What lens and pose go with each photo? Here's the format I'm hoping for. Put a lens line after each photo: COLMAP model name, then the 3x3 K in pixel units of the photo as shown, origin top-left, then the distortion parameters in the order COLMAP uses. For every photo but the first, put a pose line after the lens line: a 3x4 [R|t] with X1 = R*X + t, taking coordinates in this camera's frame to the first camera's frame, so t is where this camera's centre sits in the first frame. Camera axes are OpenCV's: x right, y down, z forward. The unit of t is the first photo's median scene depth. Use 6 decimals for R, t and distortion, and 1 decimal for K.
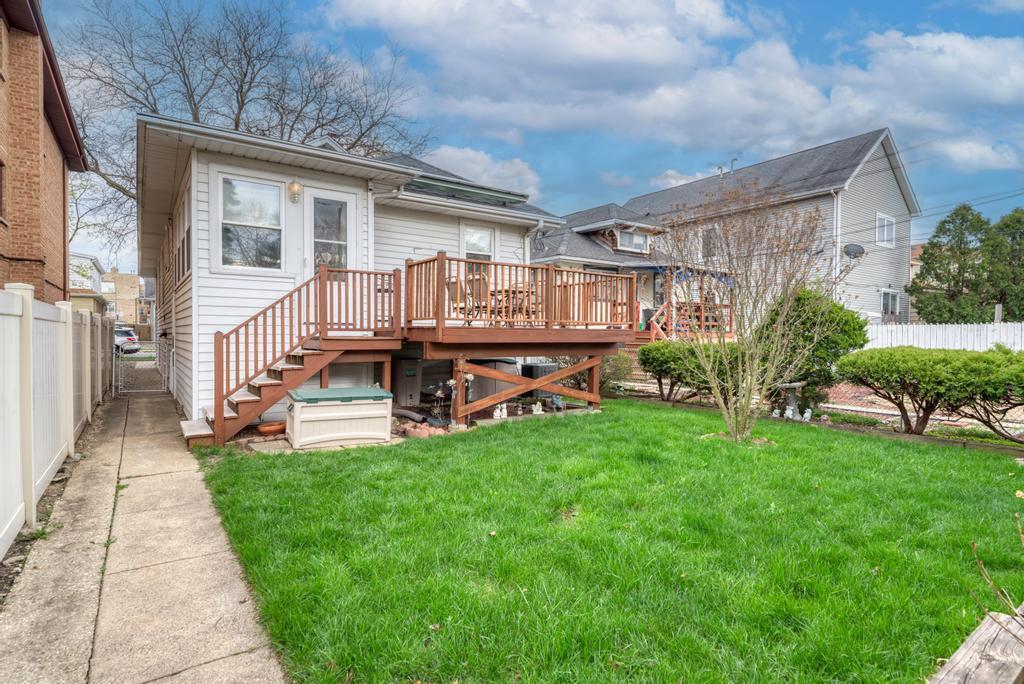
lens RADIAL K [[521.6, 0, 512.0], [0, 521.6, 342.0], [0, 0, 1]] dist [-0.002296, -0.000224]
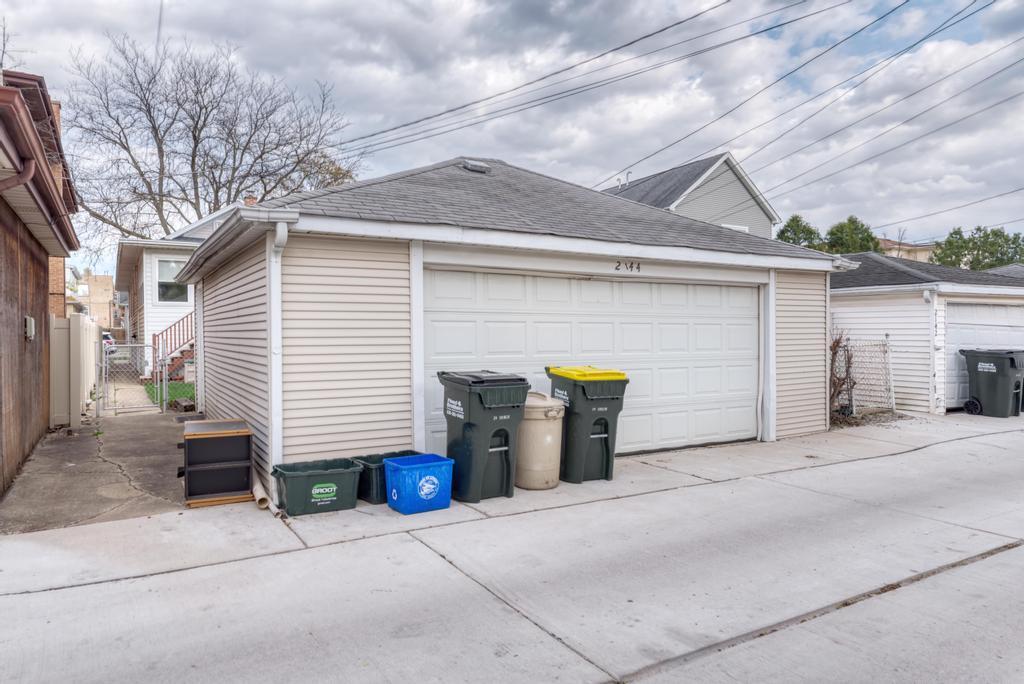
lens RADIAL K [[671.0, 0, 512.0], [0, 671.0, 342.0], [0, 0, 1]] dist [0.003613, 0.002216]
pose [[0.996490, -0.010966, -0.082993, 0.975624], [0.010653, 0.999934, -0.004211, 0.036591], [0.083034, 0.003312, 0.996541, -1.414551]]
